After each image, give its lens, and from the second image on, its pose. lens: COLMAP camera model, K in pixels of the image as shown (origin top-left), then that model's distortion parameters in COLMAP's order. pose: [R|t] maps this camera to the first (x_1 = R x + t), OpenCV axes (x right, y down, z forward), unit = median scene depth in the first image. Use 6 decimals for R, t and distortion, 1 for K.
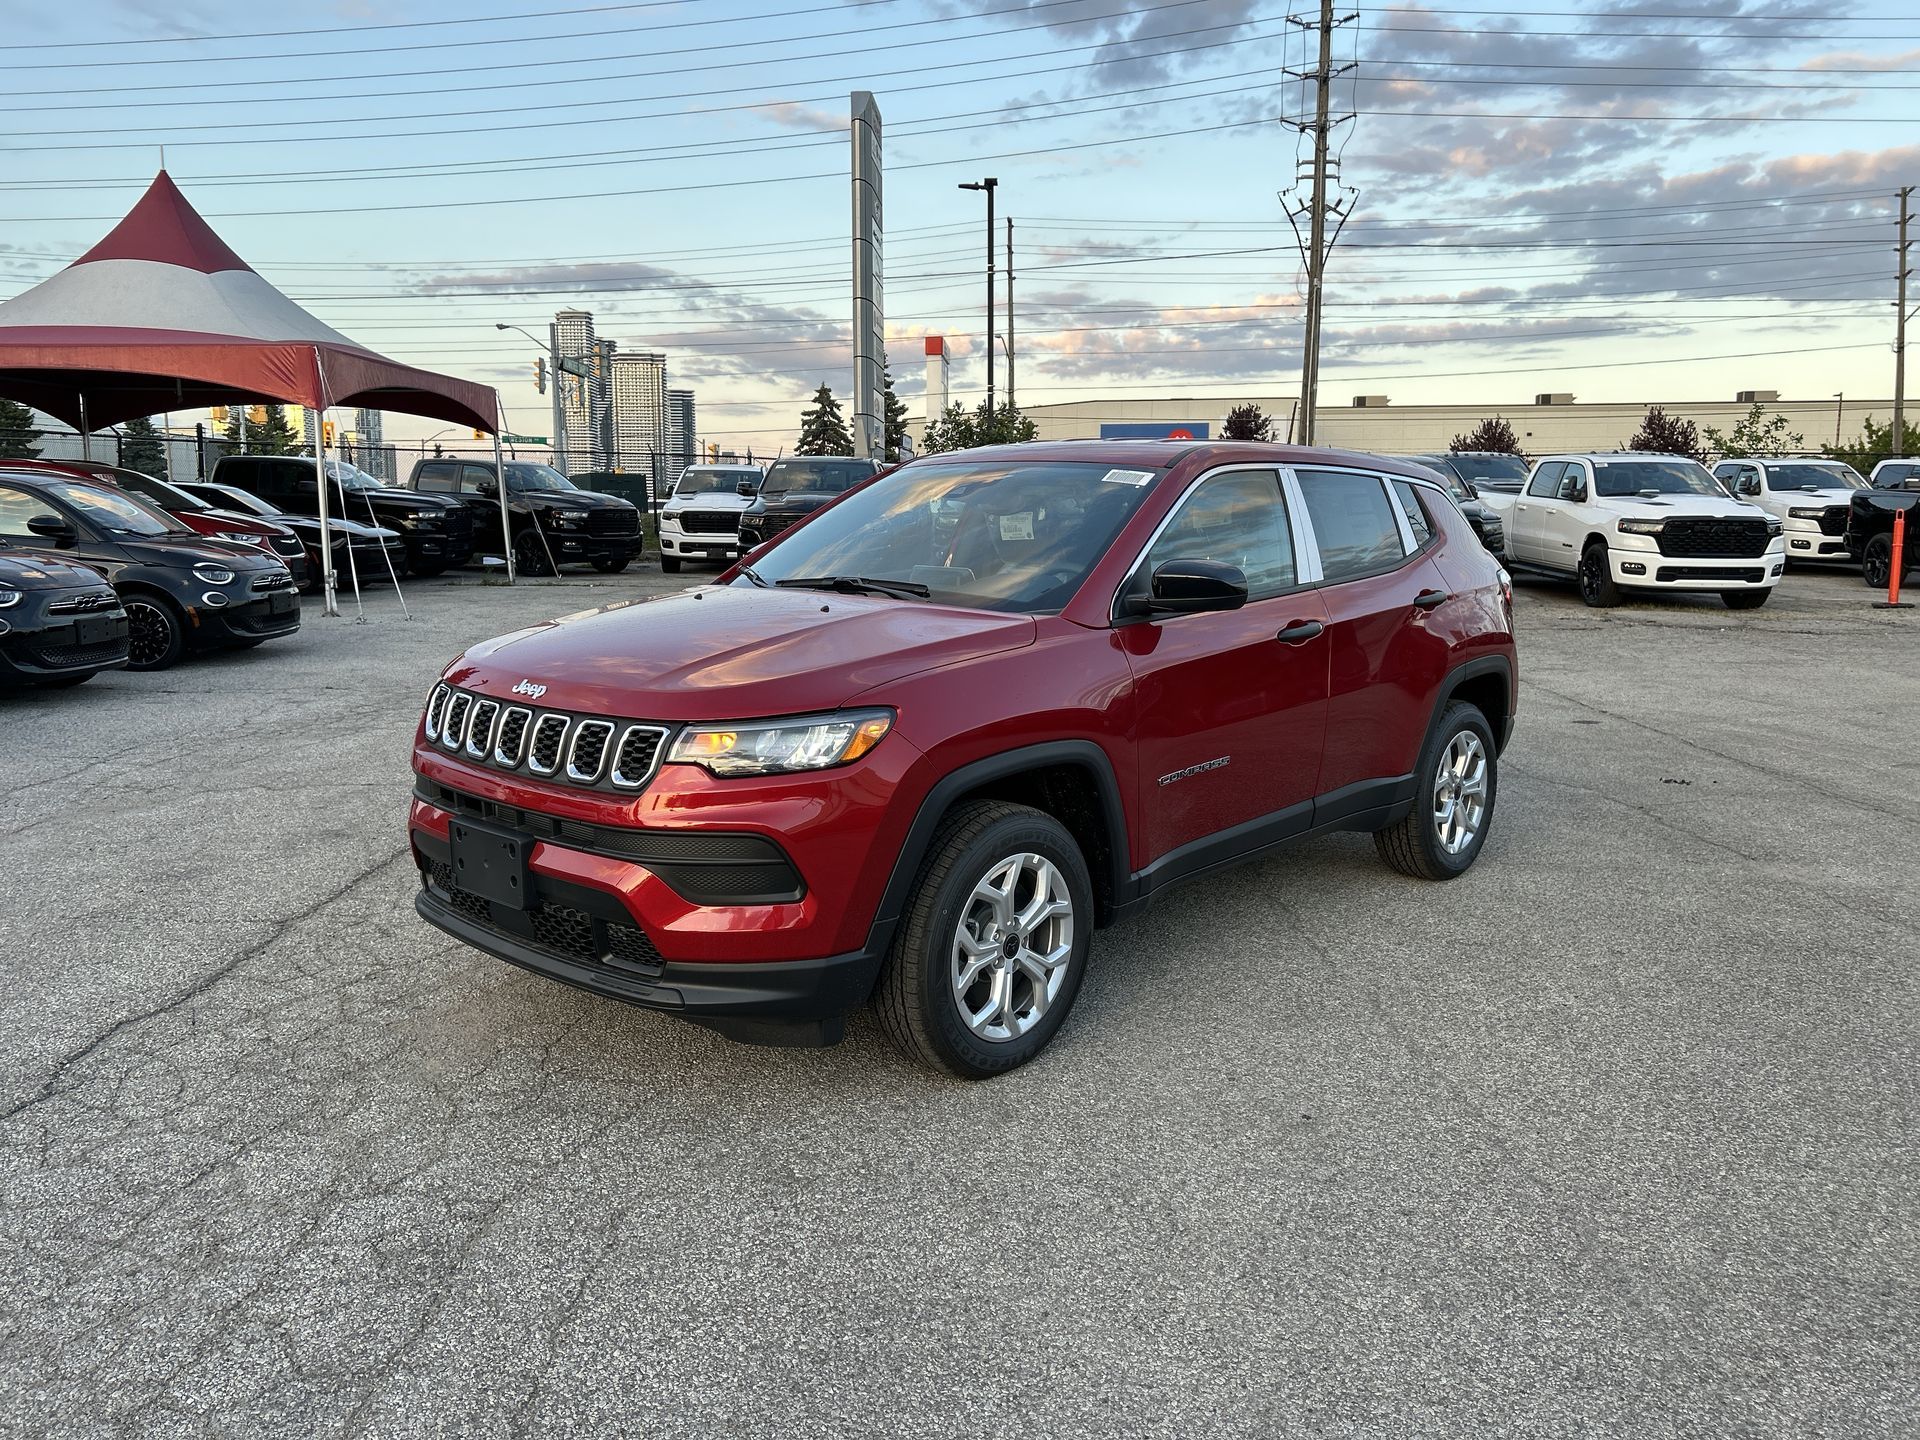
lens RADIAL K [[1434.1, 0, 951.0], [0, 1434.1, 722.0], [0, 0, 1]] dist [0.060118, -0.062754]
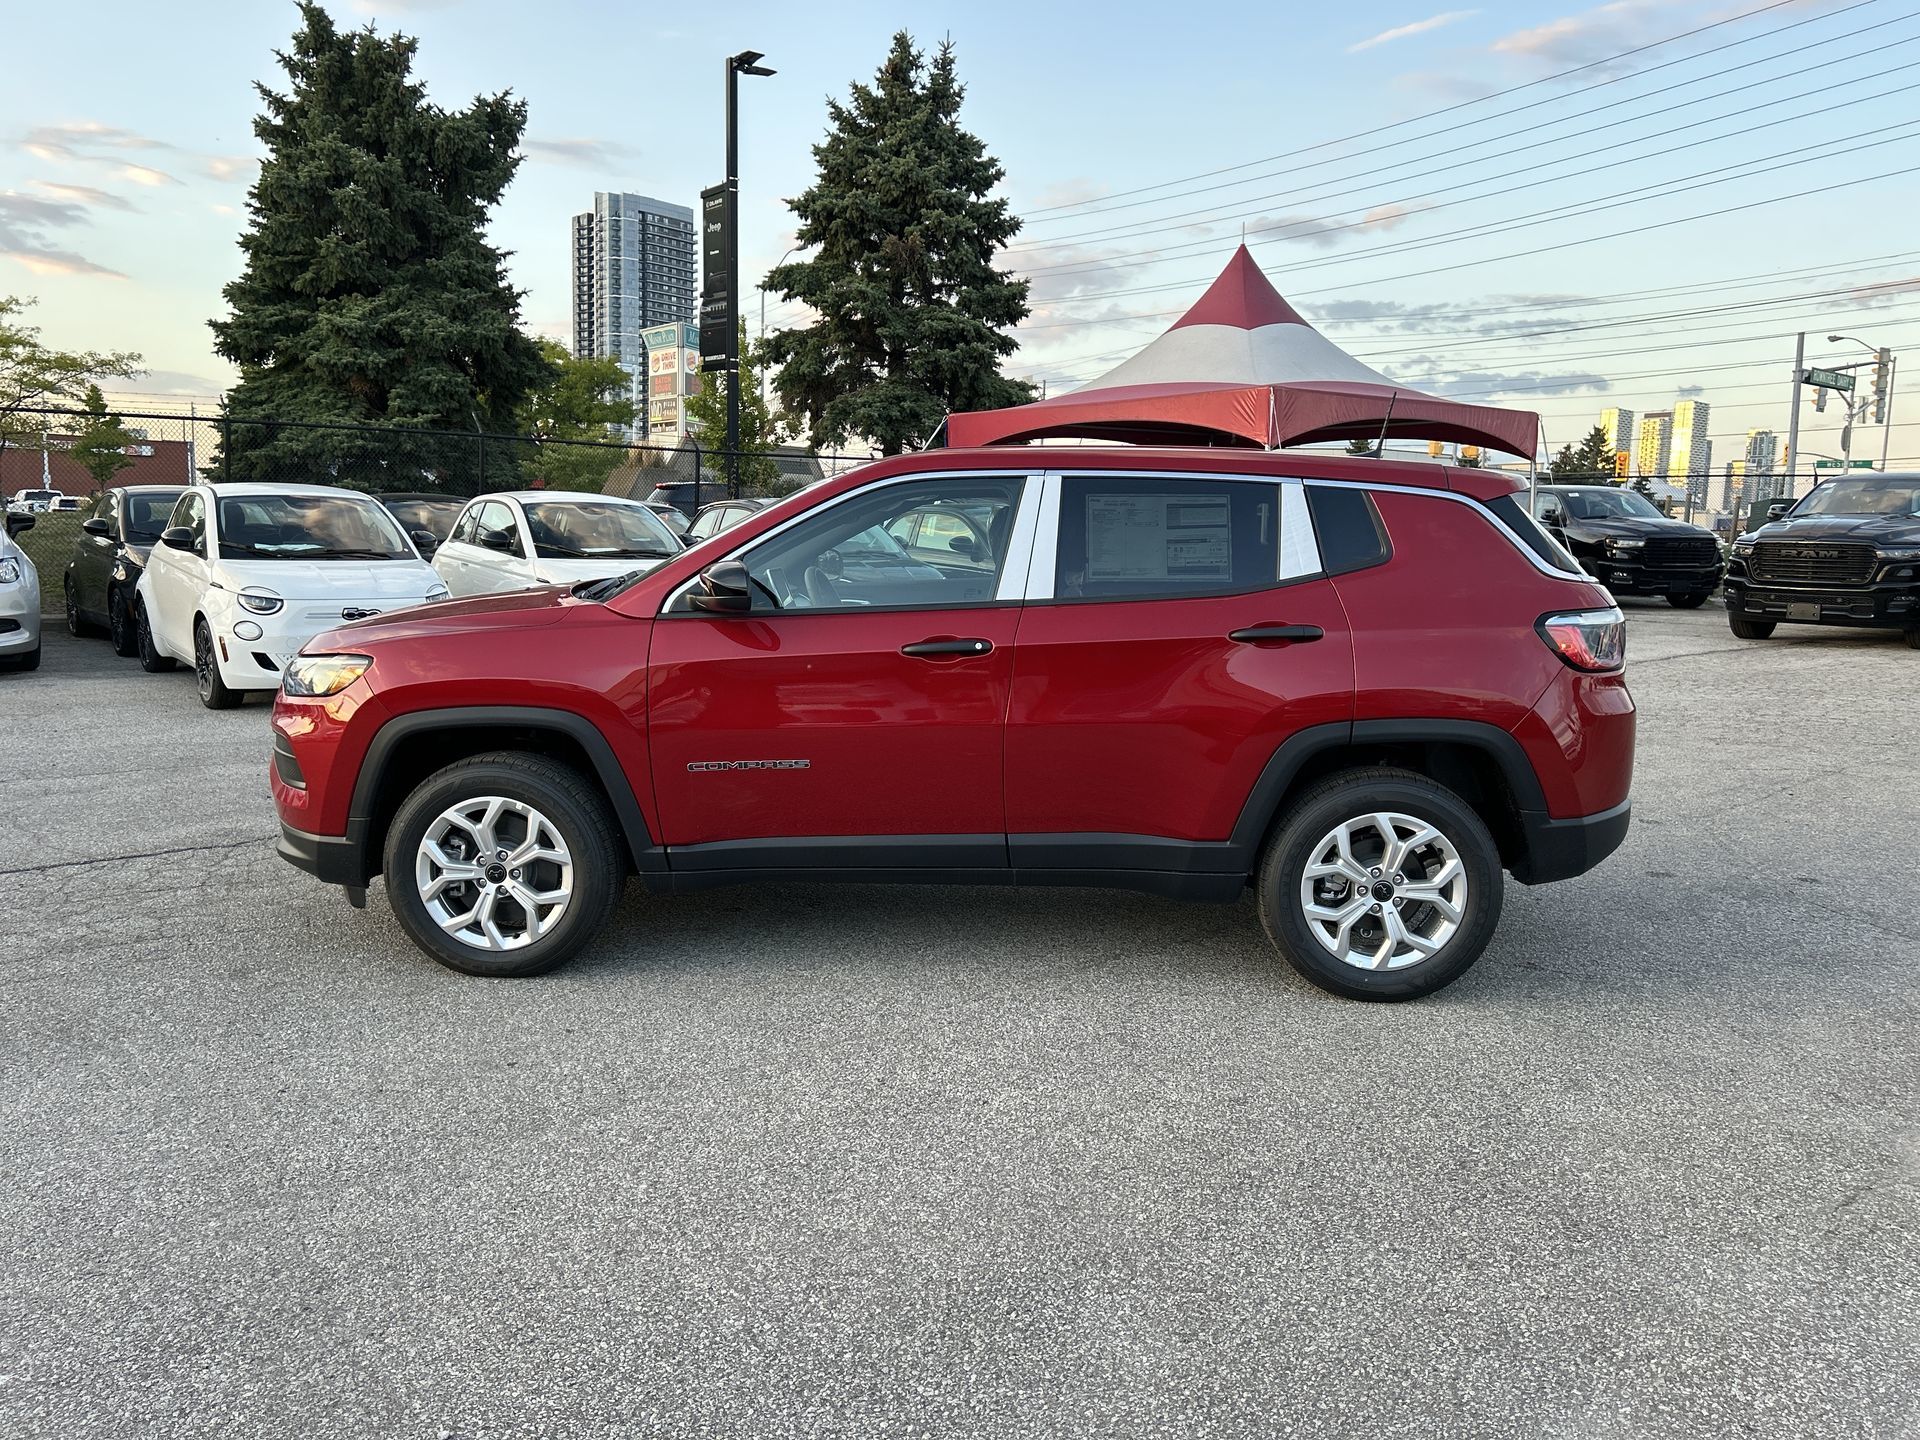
lens RADIAL K [[1434.1, 0, 956.2], [0, 1434.1, 729.6], [0, 0, 1]] dist [0.060118, -0.062754]
pose [[0.640500, 0.112511, -0.759671, 0.283988], [-0.124876, 0.991303, 0.041530, -0.014729], [0.757737, 0.068264, 0.648980, 0.118330]]
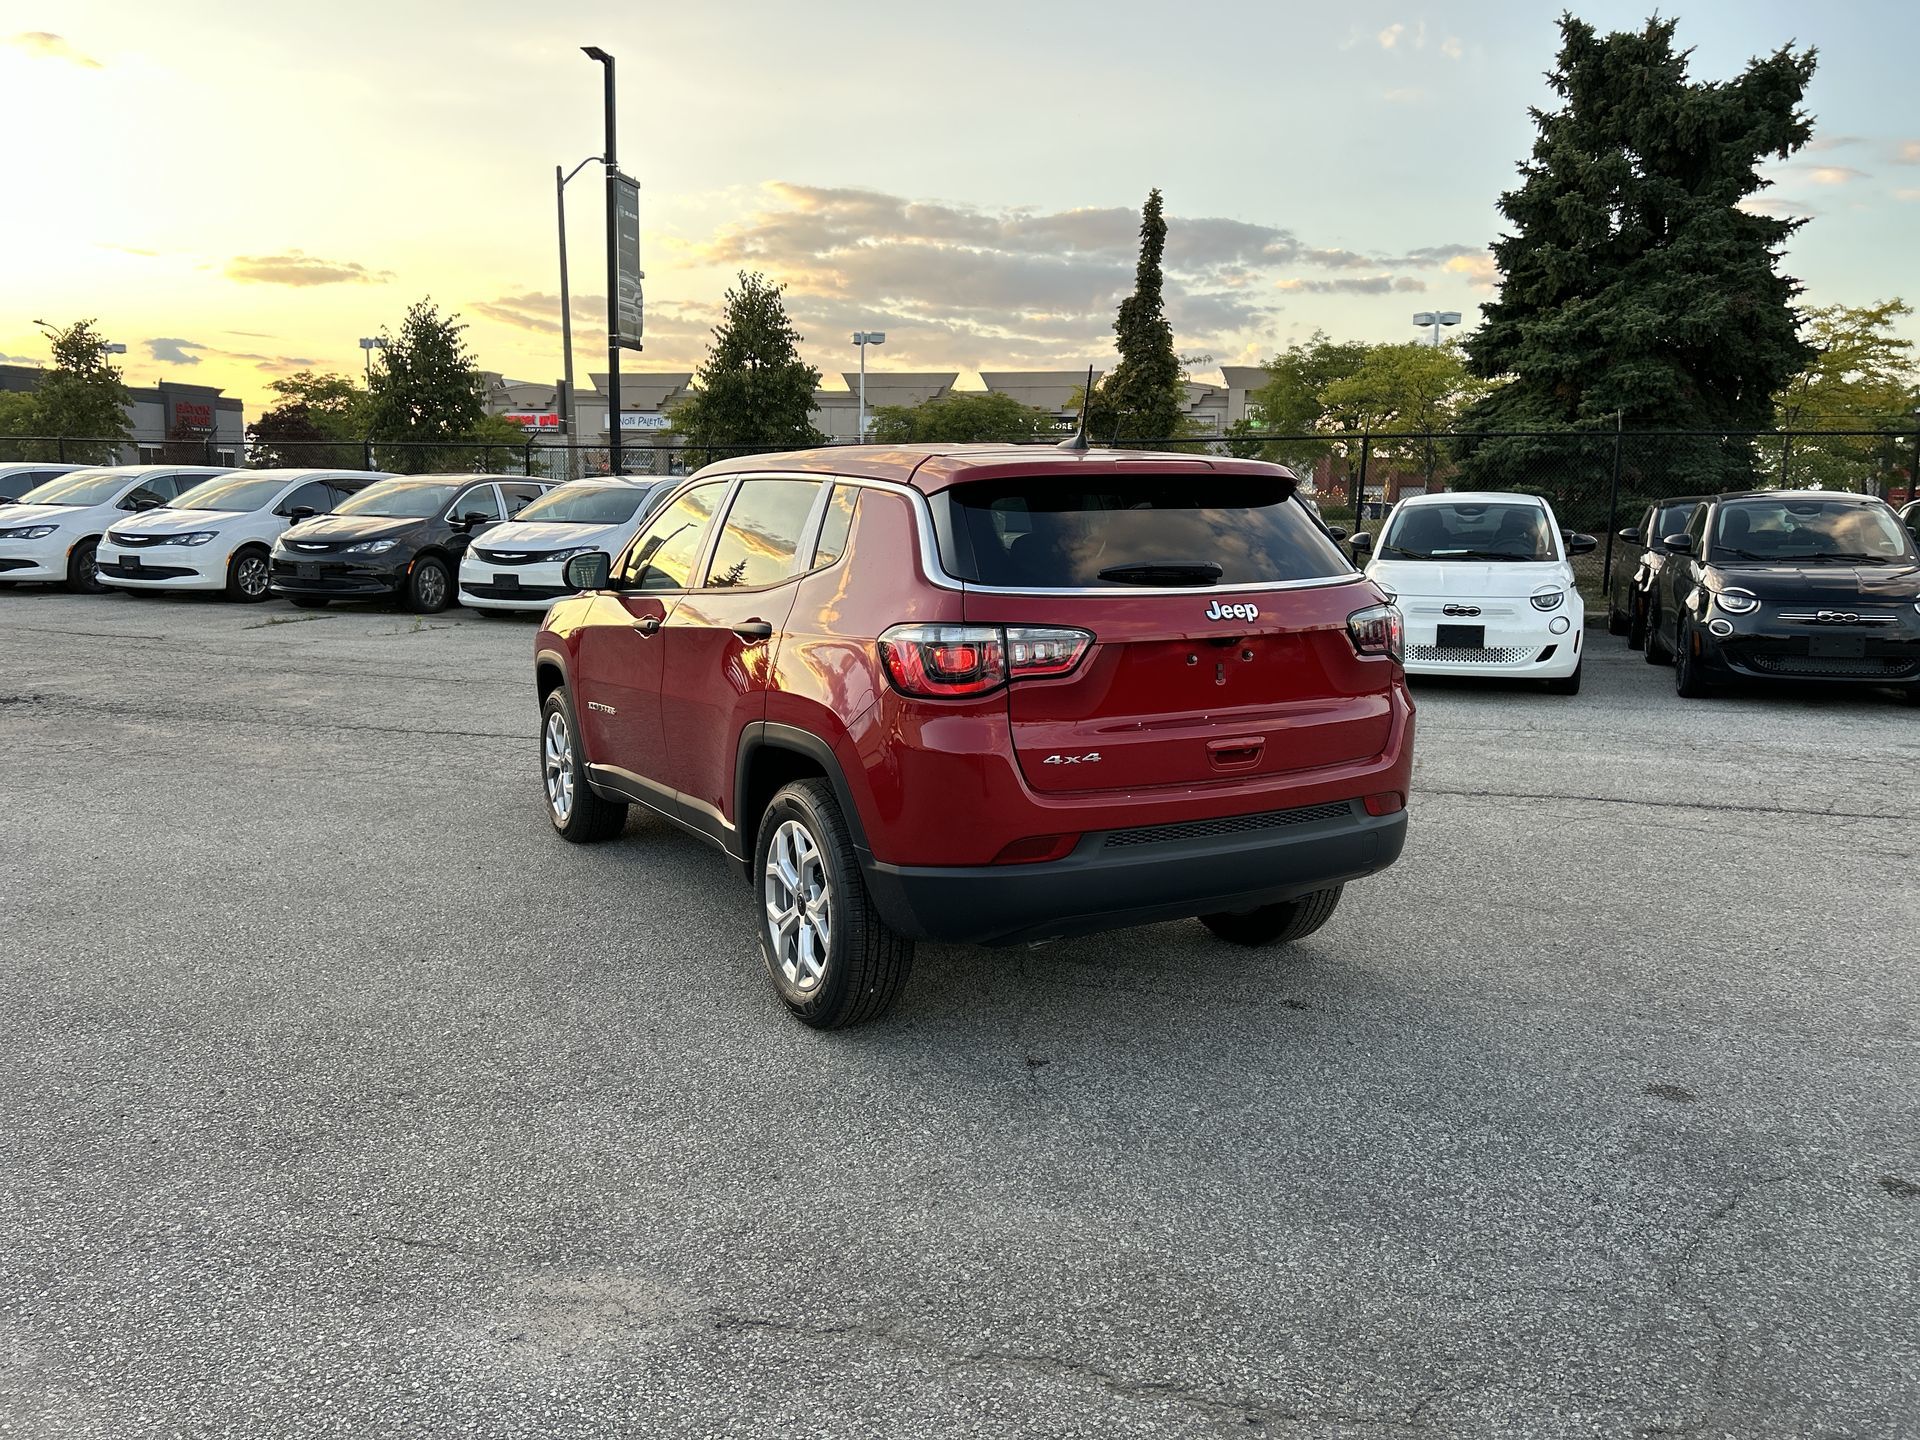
lens RADIAL K [[1430.2, 0, 954.6], [0, 1430.2, 731.3], [0, 0, 1]] dist [0.060393, -0.061823]
pose [[-0.313878, 0.135695, -0.939717, 0.363874], [-0.145864, 0.971094, 0.188946, -0.067830], [0.938192, 0.196377, -0.285011, 0.460726]]
